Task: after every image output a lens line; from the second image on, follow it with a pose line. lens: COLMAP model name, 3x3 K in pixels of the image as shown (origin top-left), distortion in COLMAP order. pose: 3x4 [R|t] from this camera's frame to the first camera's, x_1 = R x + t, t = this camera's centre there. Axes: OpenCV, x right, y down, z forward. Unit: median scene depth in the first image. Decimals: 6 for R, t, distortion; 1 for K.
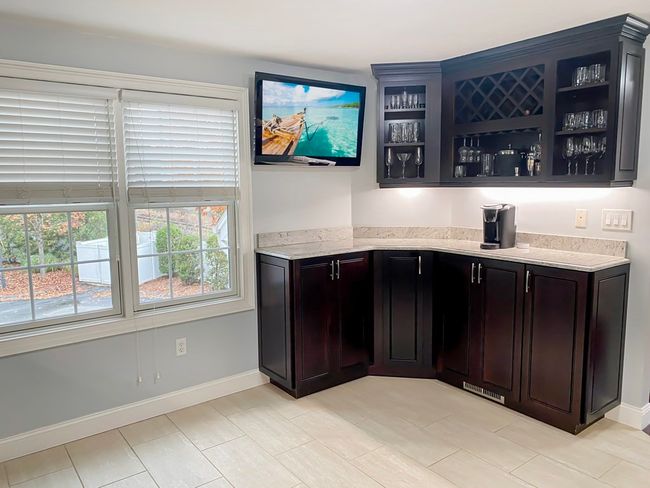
lens RADIAL K [[502.2, 0, 327.4], [0, 502.2, 243.8], [0, 0, 1]] dist [0.014556, 0.013322]
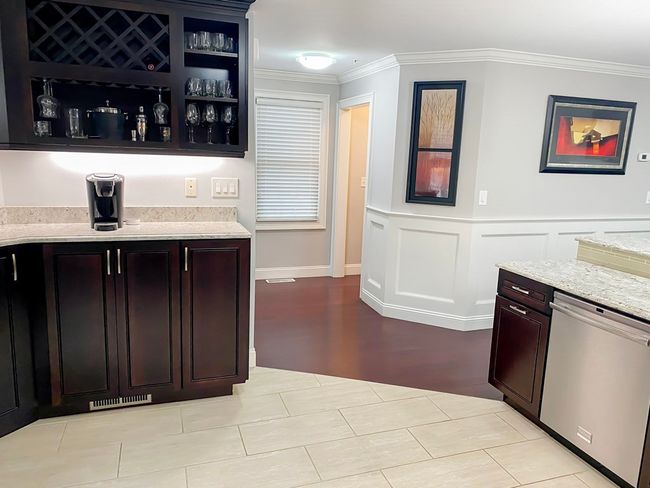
lens RADIAL K [[502.2, 0, 328.3], [0, 502.2, 243.8], [0, 0, 1]] dist [0.014556, 0.013322]
pose [[0.305237, -0.148085, 0.940692, -0.349011], [0.080599, 0.988308, 0.129428, -0.046131], [-0.948859, 0.036313, 0.313604, 0.426254]]
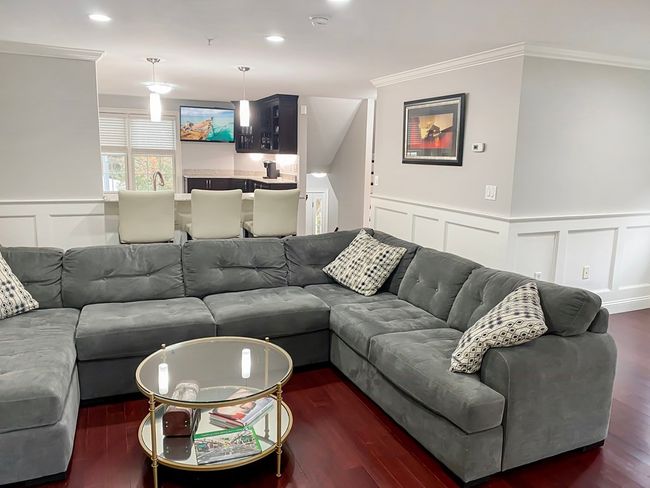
lens RADIAL K [[502.2, 0, 323.3], [0, 502.2, 243.6], [0, 0, 1]] dist [0.014556, 0.013322]
pose [[0.964847, 0.079799, -0.250405, 1.308308], [-0.067647, 0.996092, 0.056779, 0.180222], [0.253958, -0.037844, 0.966475, -1.427760]]
